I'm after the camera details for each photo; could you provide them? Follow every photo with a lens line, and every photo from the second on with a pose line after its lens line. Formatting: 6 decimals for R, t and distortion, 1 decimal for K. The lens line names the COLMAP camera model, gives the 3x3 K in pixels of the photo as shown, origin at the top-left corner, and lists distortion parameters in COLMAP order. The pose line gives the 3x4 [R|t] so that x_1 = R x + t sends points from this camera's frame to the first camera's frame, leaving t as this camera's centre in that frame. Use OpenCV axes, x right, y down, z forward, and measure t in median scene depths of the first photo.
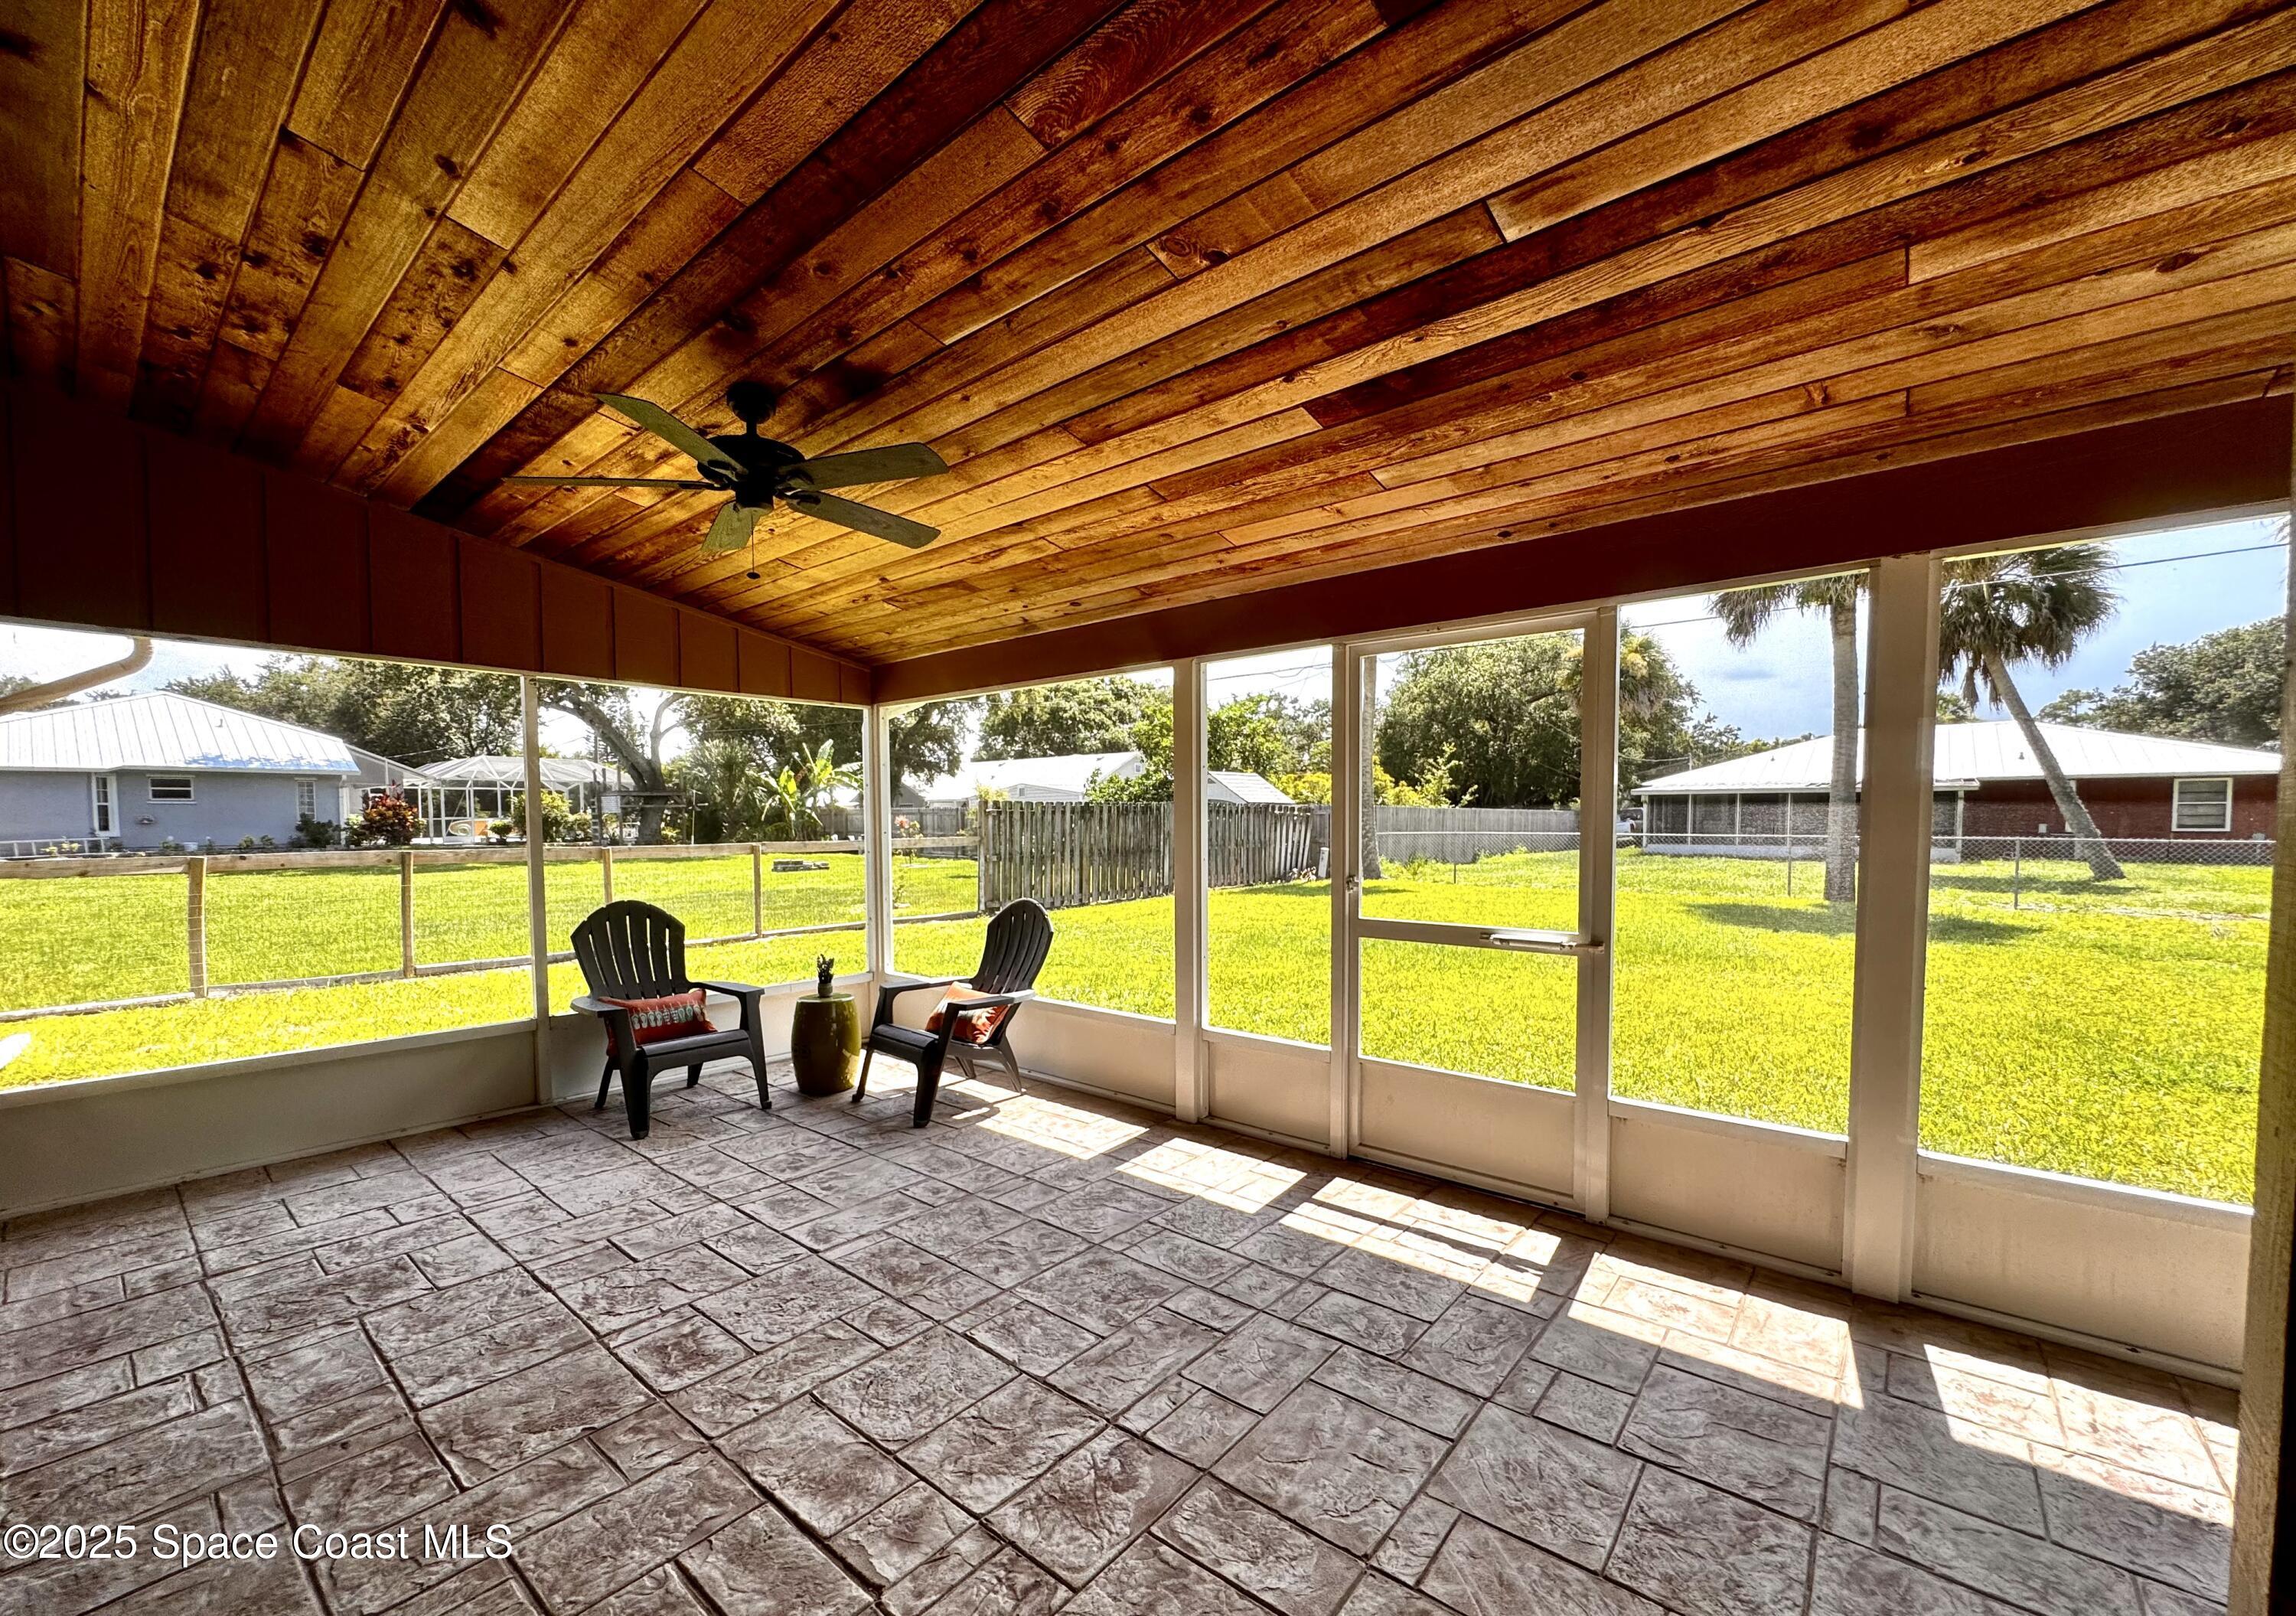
lens RADIAL K [[921.1, 0, 1142.9], [0, 921.1, 864.7], [0, 0, 1]] dist [-0.000390, -0.000060]
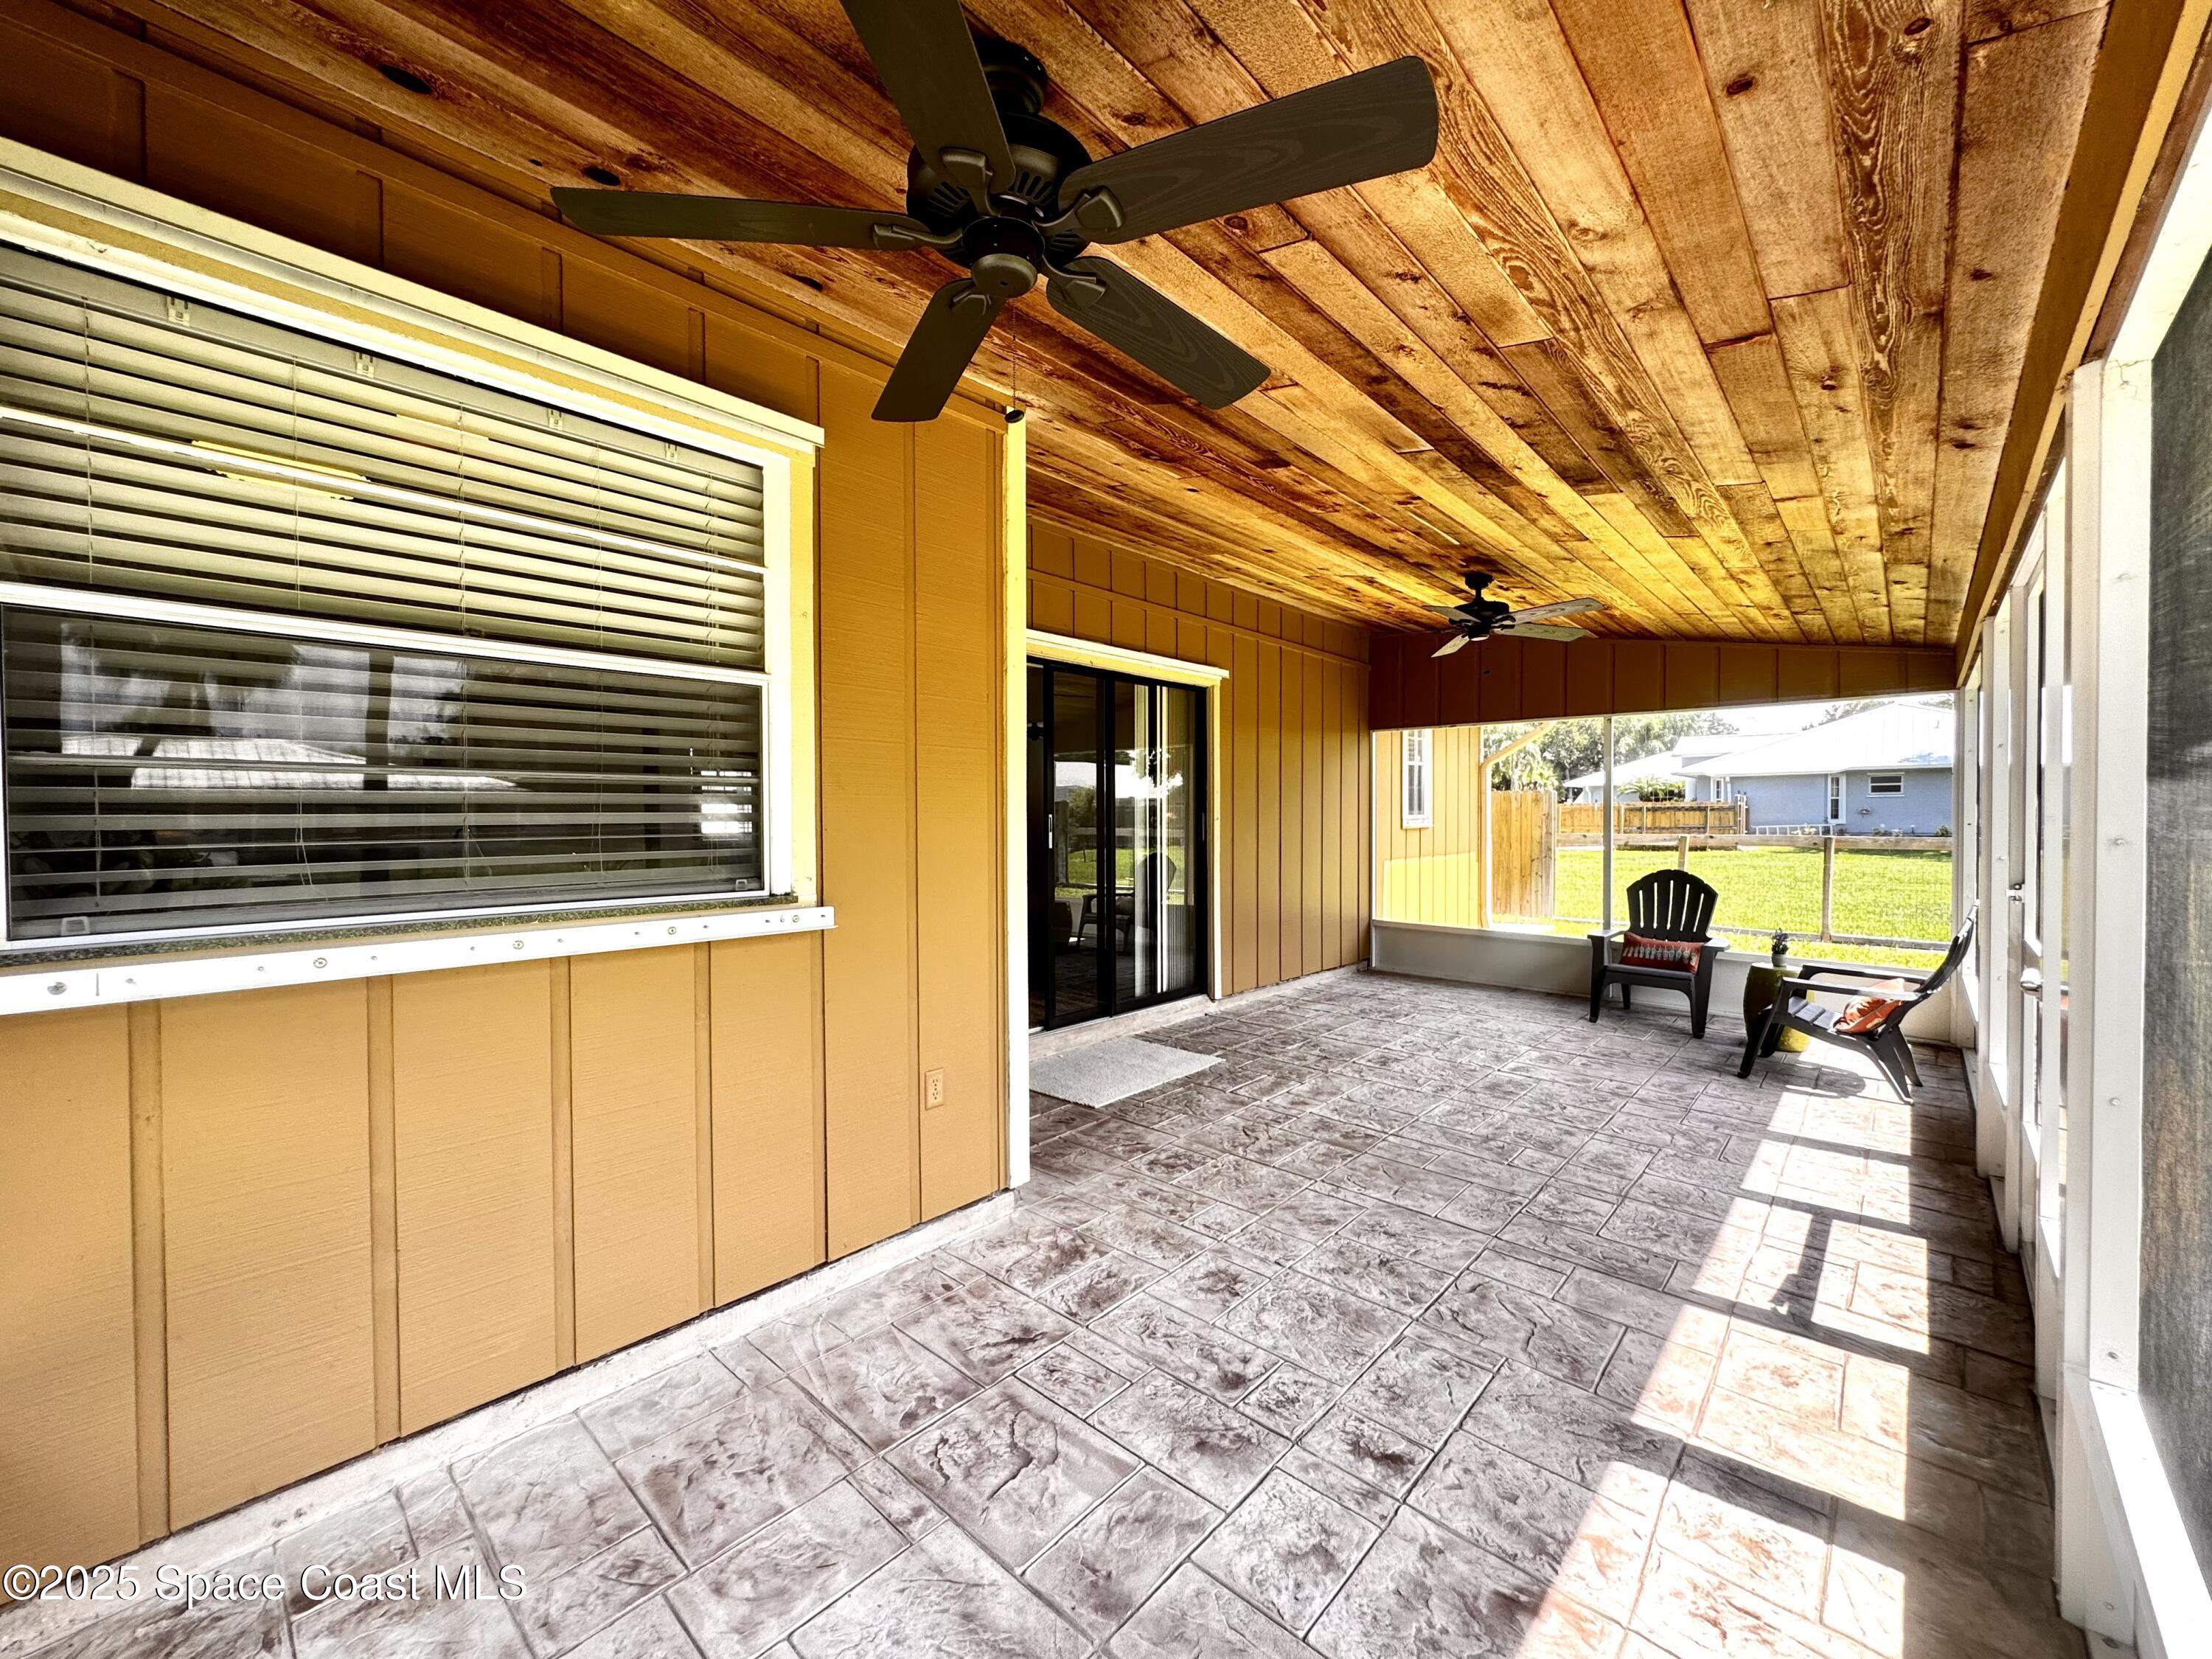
lens RADIAL K [[882.8, 0, 1106.0], [0, 882.8, 829.5], [0, 0, 1]] dist [-0.001280, -0.000231]
pose [[-0.038218, 0.023319, -0.998997, 1.110148], [-0.050585, 0.998401, 0.025240, -0.014486], [0.997988, 0.051499, -0.036978, 0.294541]]
